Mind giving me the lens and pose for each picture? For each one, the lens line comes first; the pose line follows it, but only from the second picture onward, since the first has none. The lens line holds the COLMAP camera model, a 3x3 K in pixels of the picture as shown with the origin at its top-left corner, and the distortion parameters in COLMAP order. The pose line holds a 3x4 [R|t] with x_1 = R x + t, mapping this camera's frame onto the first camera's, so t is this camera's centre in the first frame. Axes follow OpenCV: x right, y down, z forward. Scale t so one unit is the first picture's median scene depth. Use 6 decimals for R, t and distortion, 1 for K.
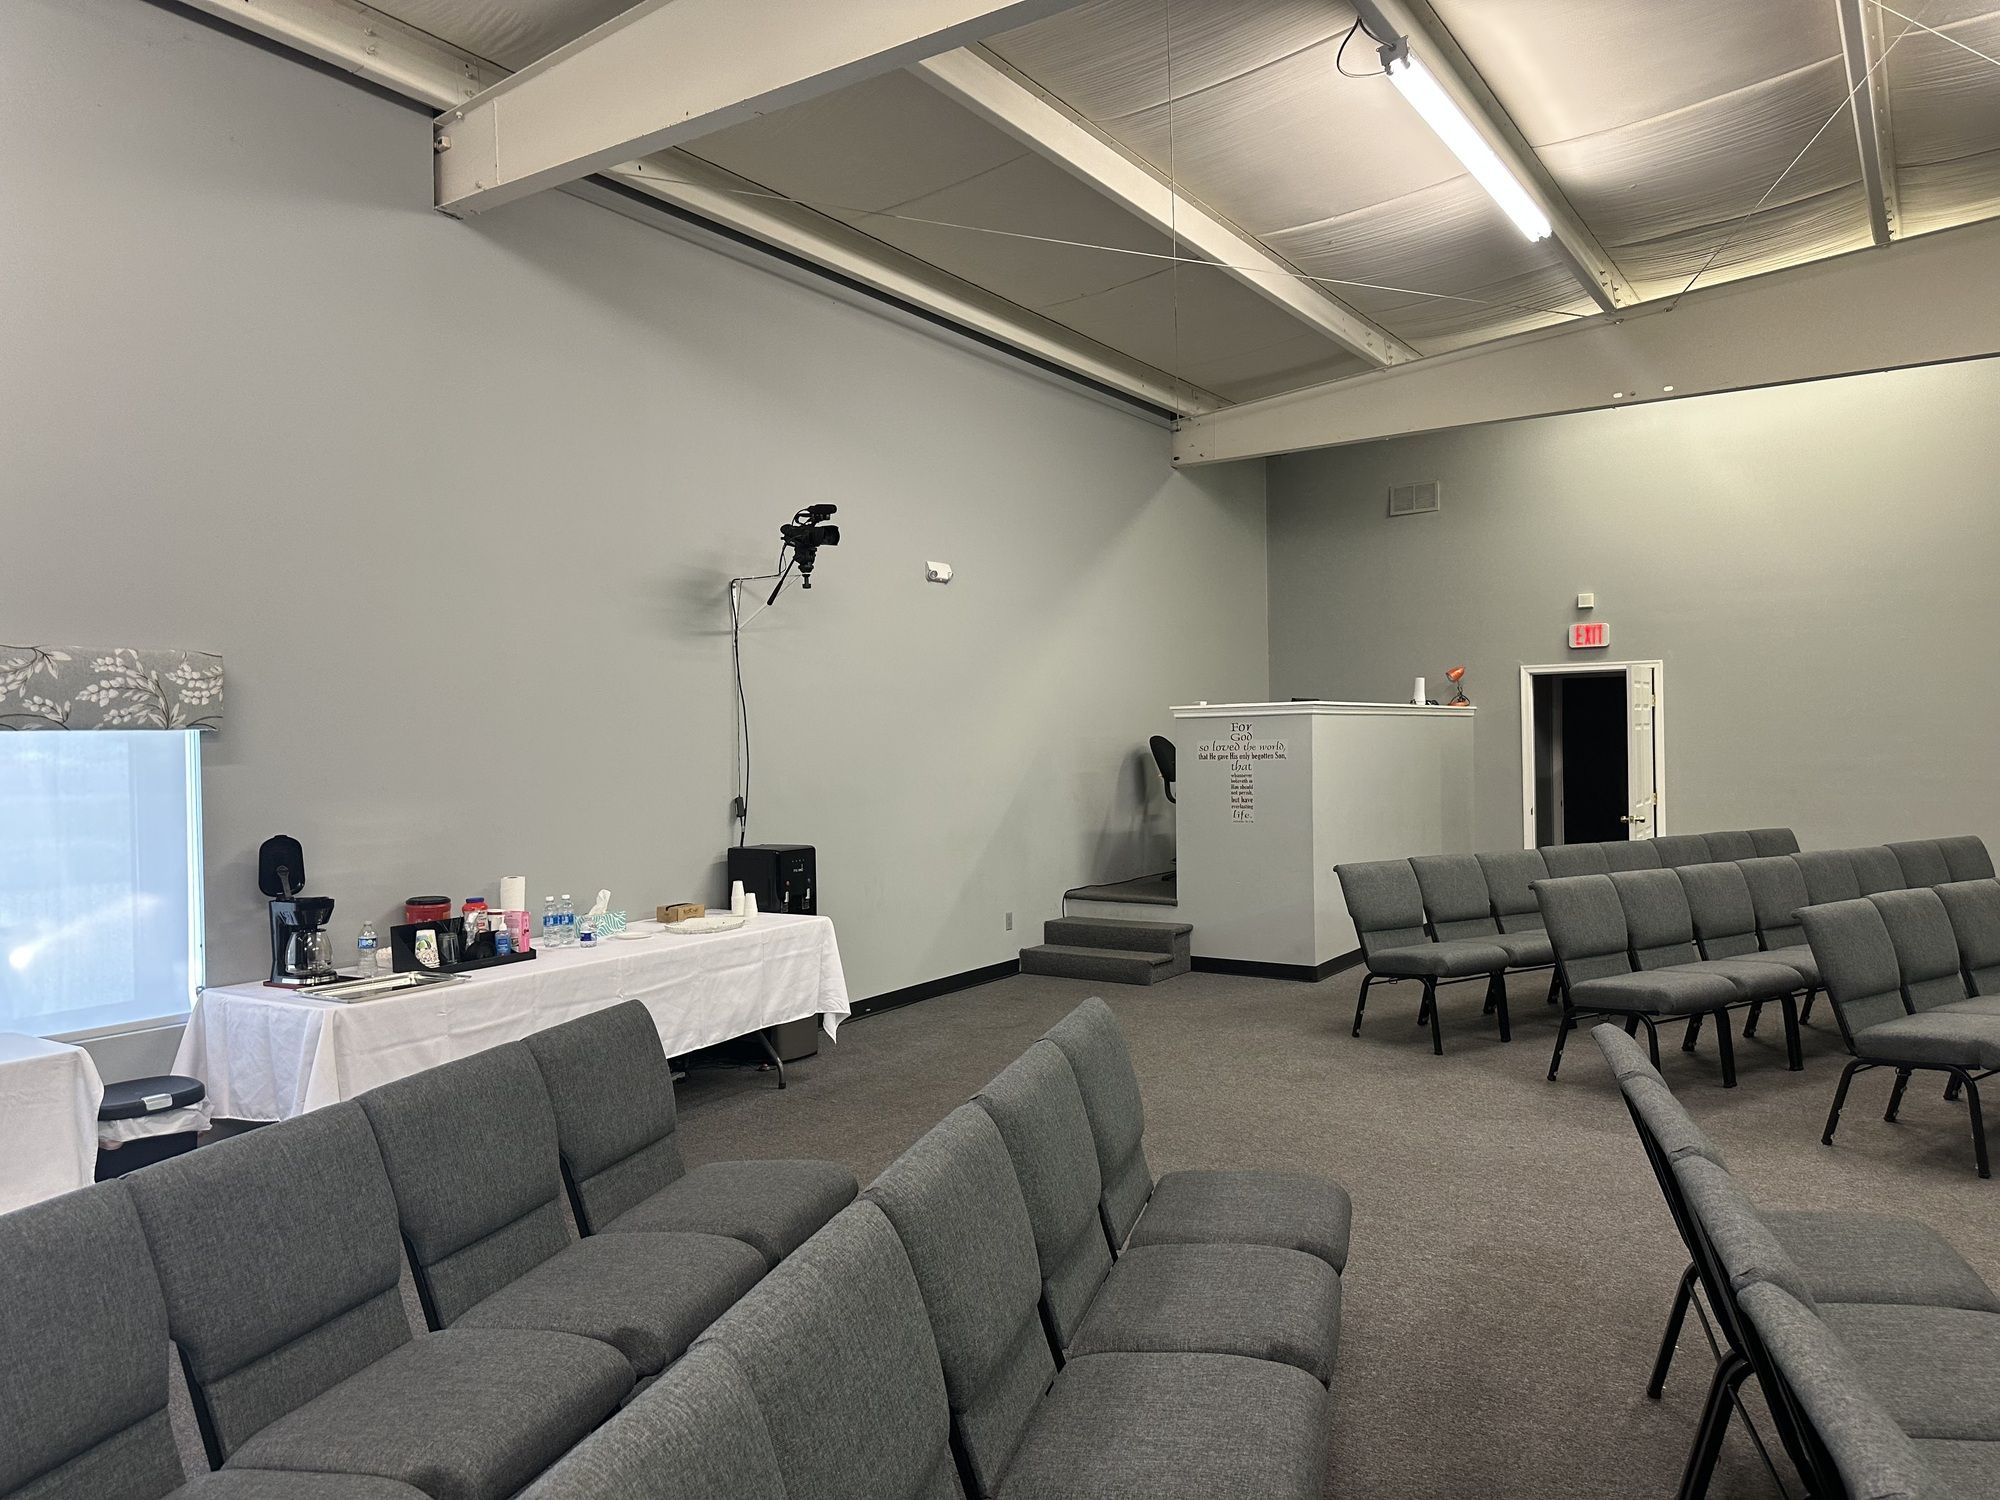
lens RADIAL K [[1401.0, 0, 997.4], [0, 1401.0, 742.4], [0, 0, 1]] dist [0.160358, -0.193523]
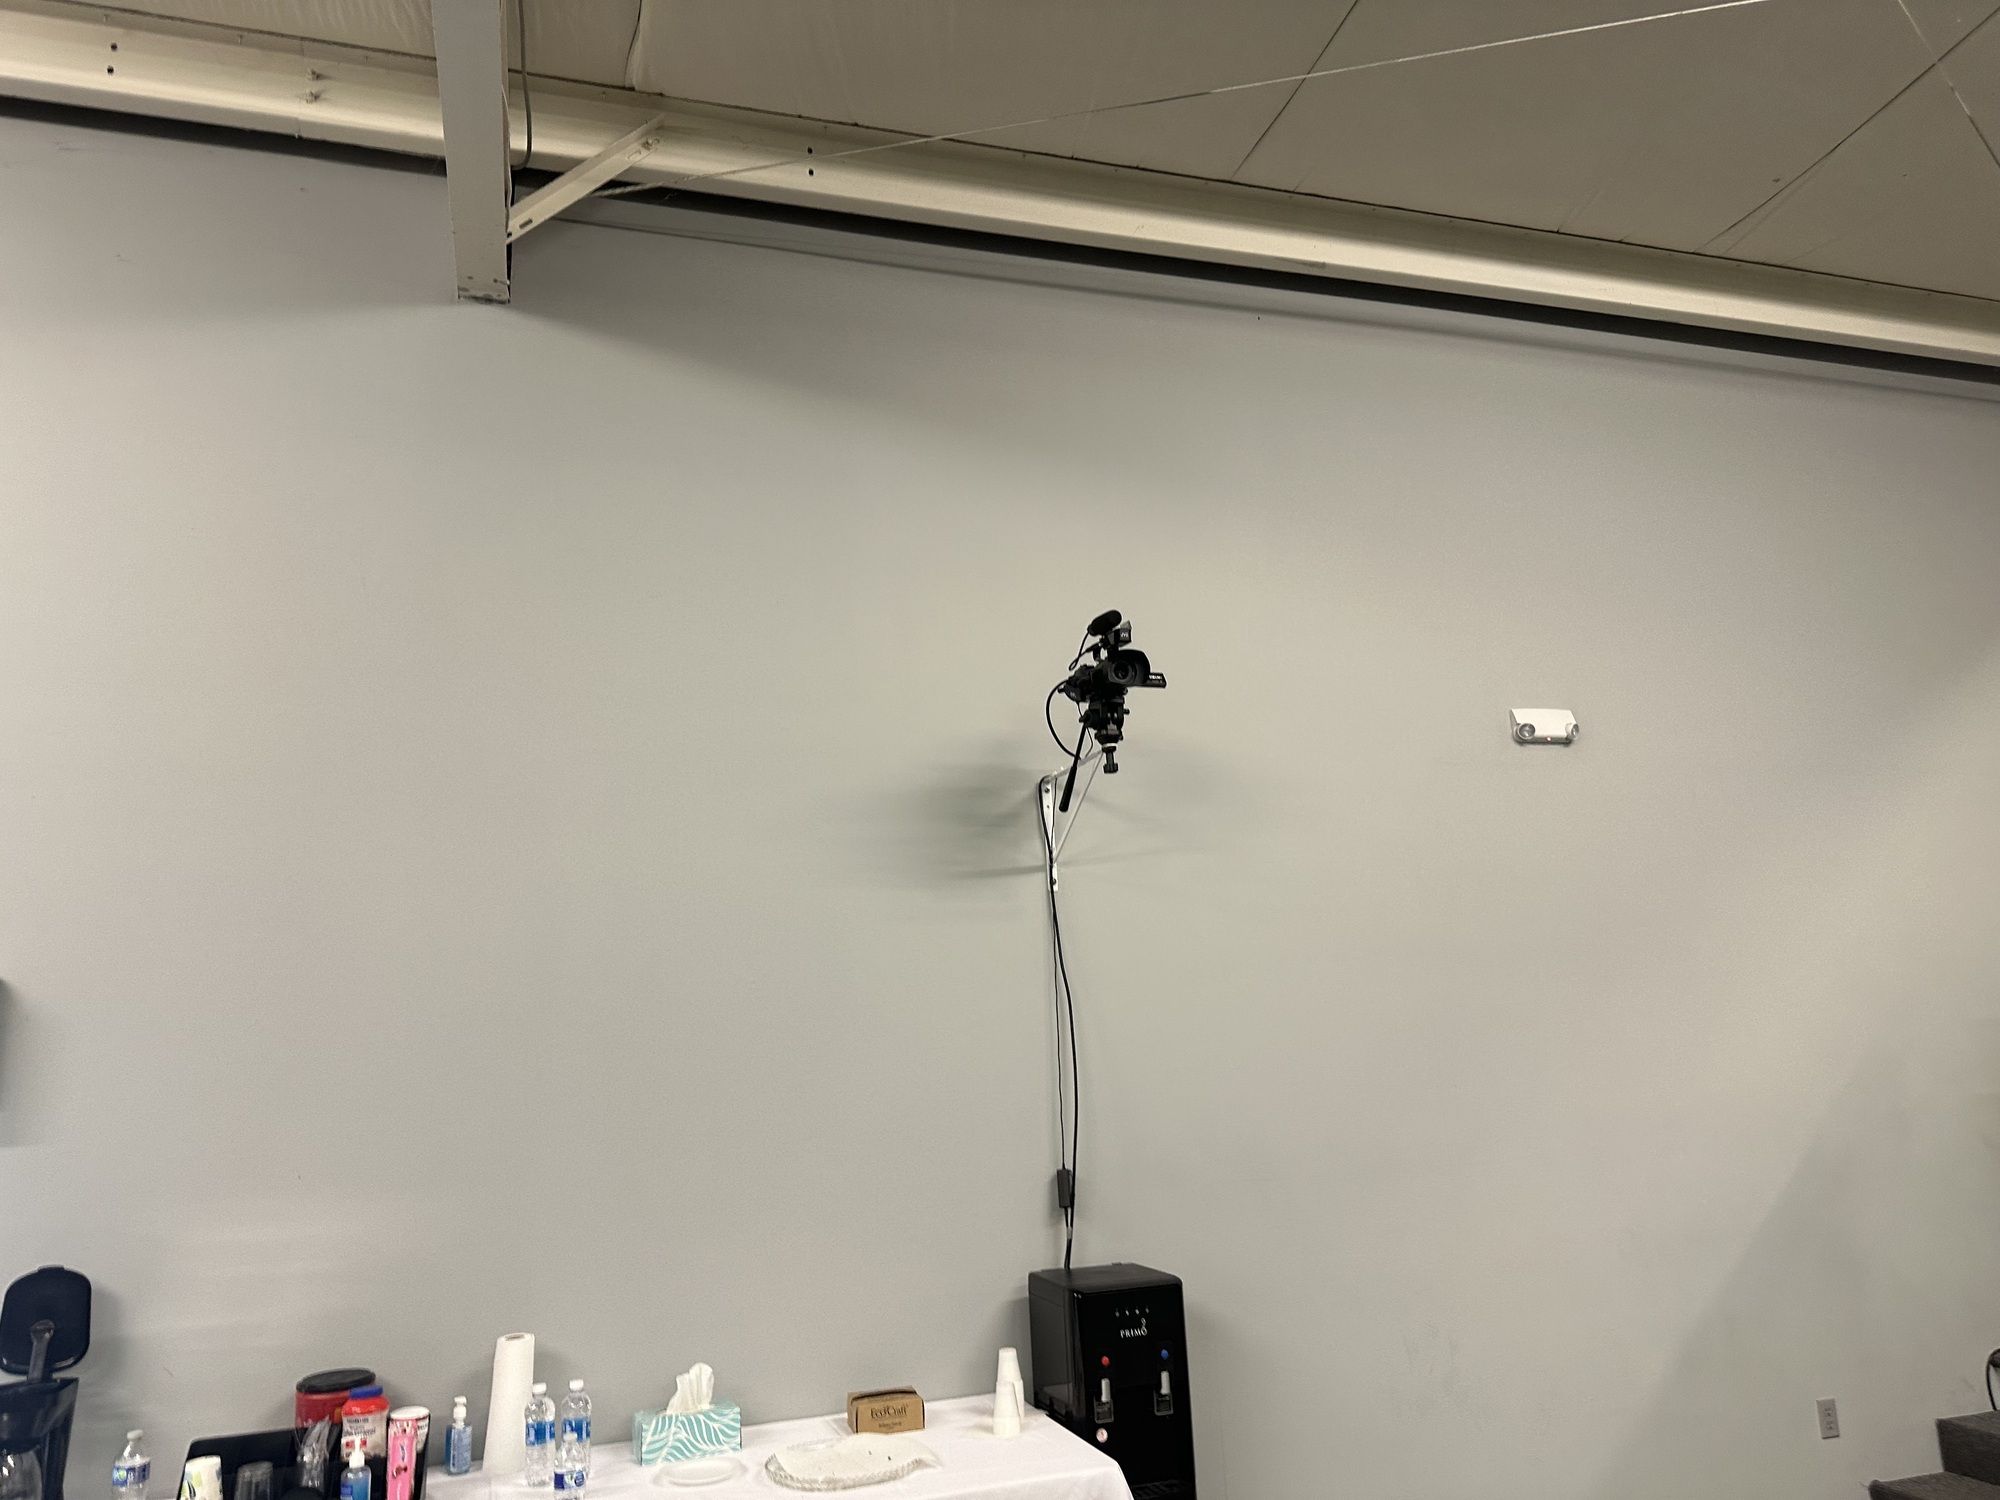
lens RADIAL K [[1419.2, 0, 1000.0], [0, 1419.2, 750.0], [0, 0, 1]] dist [0.111825, -0.141502]
pose [[0.770303, -0.142415, -0.621571, 0.199224], [0.030095, 0.981775, -0.187649, -0.020774], [0.636967, 0.125841, 0.760550, 0.656410]]
